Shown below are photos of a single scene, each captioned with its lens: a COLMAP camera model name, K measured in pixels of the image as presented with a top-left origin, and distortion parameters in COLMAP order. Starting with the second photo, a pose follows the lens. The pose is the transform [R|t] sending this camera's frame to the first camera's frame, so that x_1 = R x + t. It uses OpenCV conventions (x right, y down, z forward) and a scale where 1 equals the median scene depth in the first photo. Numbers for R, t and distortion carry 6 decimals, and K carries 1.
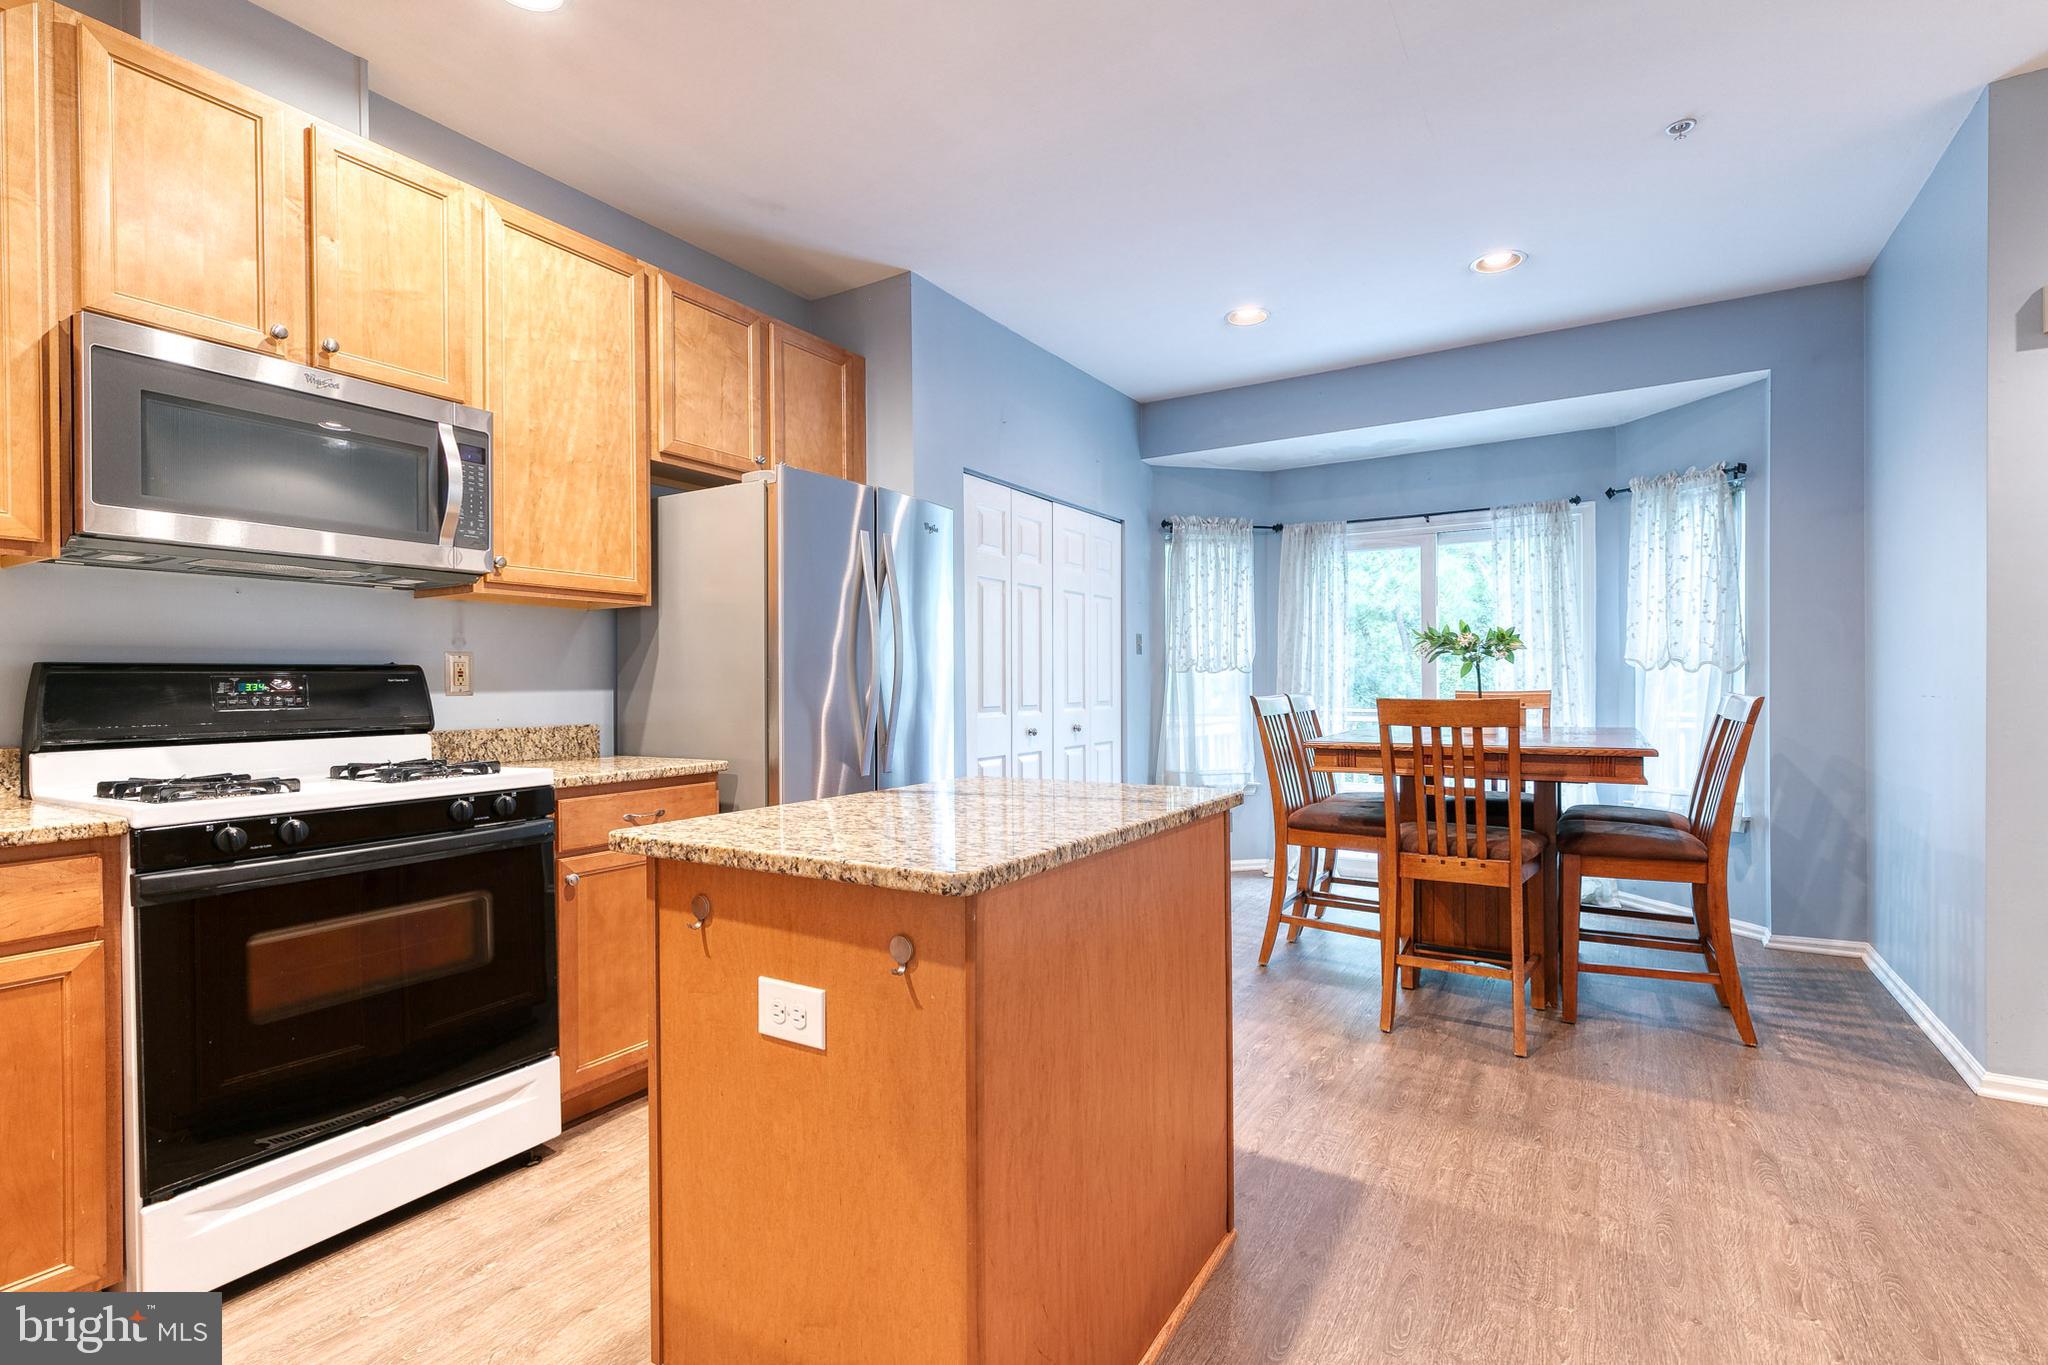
lens RADIAL K [[931.0, 0, 1046.1], [0, 931.0, 689.1], [0, 0, 1]] dist [0.011931, -0.000741]
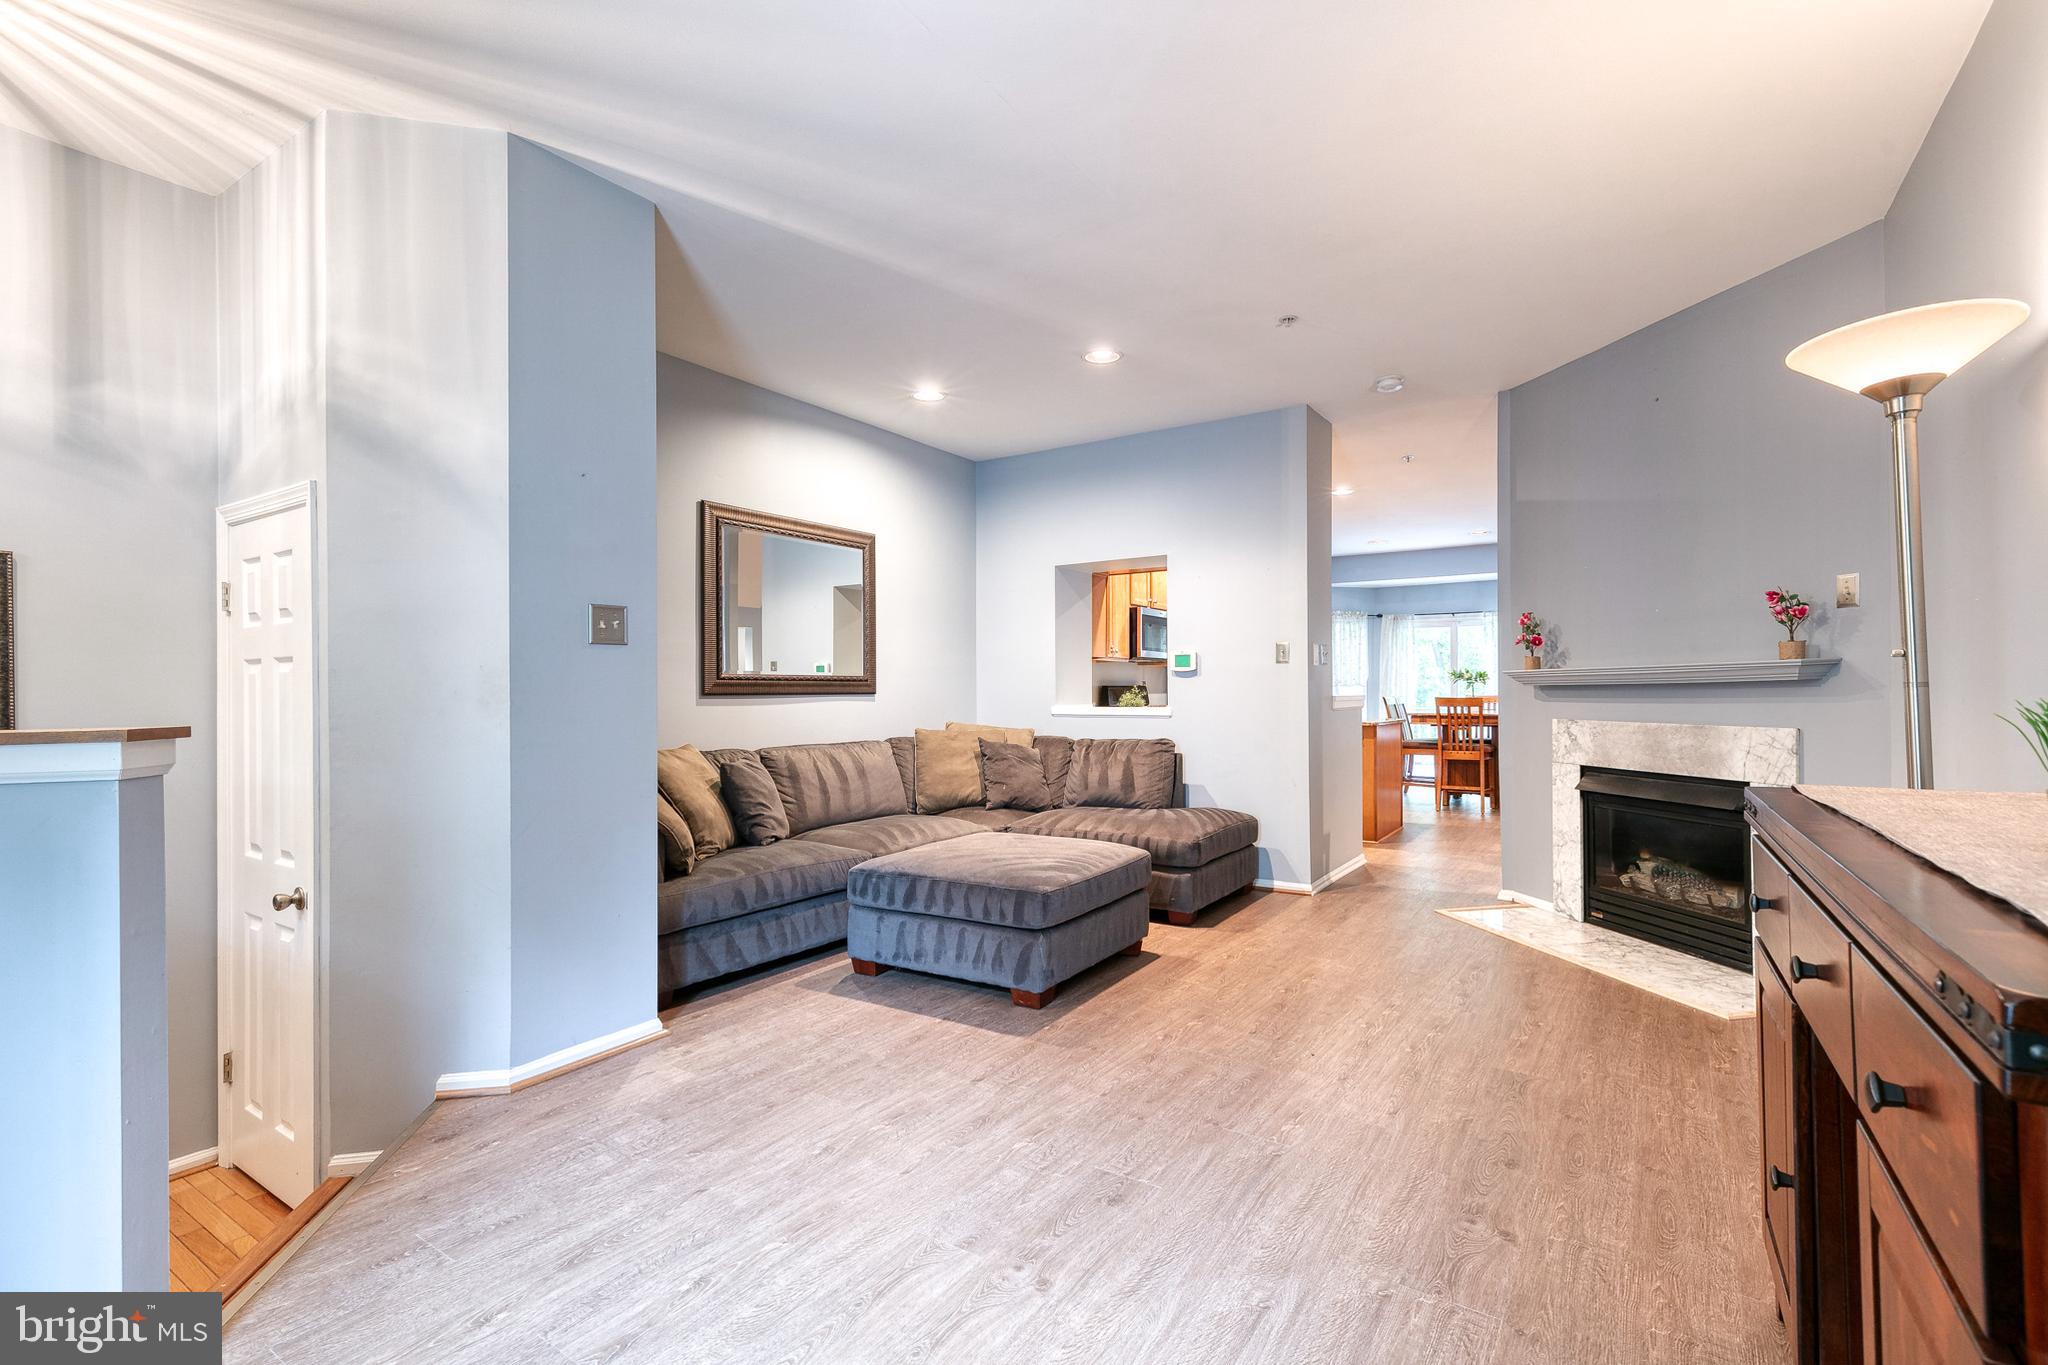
lens RADIAL K [[931.0, 0, 1046.1], [0, 931.0, 689.1], [0, 0, 1]] dist [0.011931, -0.000741]
pose [[0.999626, 0.003842, -0.027080, -0.601413], [-0.004006, 0.999974, -0.006032, 0.004720], [0.027056, 0.006138, 0.999615, -1.499517]]
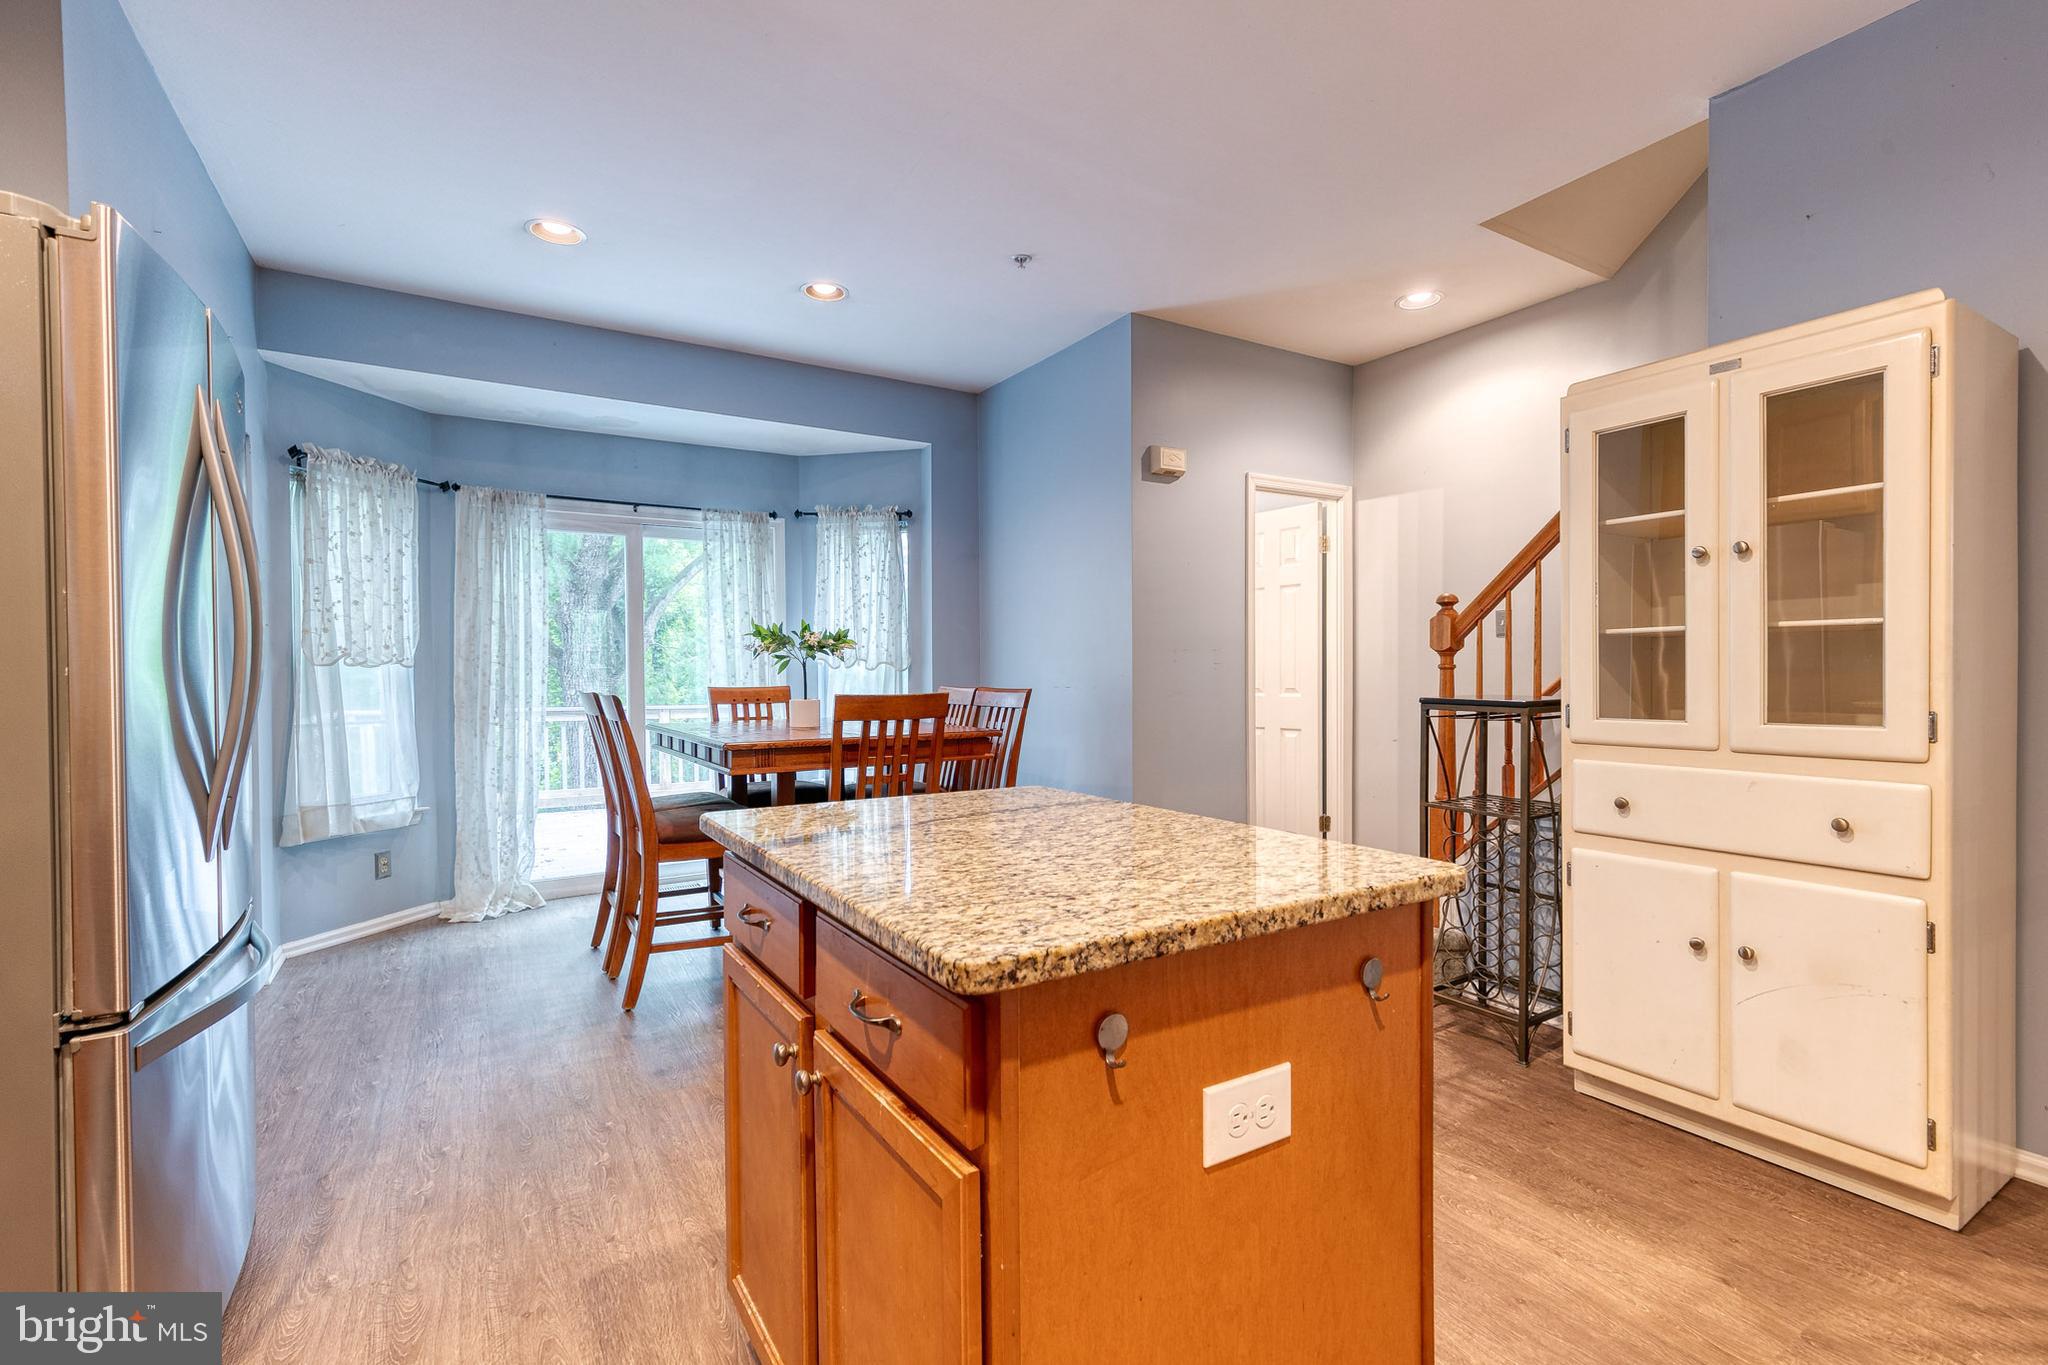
lens RADIAL K [[926.9, 0, 1037.4], [0, 926.9, 686.7], [0, 0, 1]] dist [0.013150, -0.000302]
pose [[0.461210, -0.009816, 0.887237, -0.324428], [0.008292, 0.999943, 0.006753, -0.002875], [-0.887252, 0.004243, 0.461265, 0.253652]]
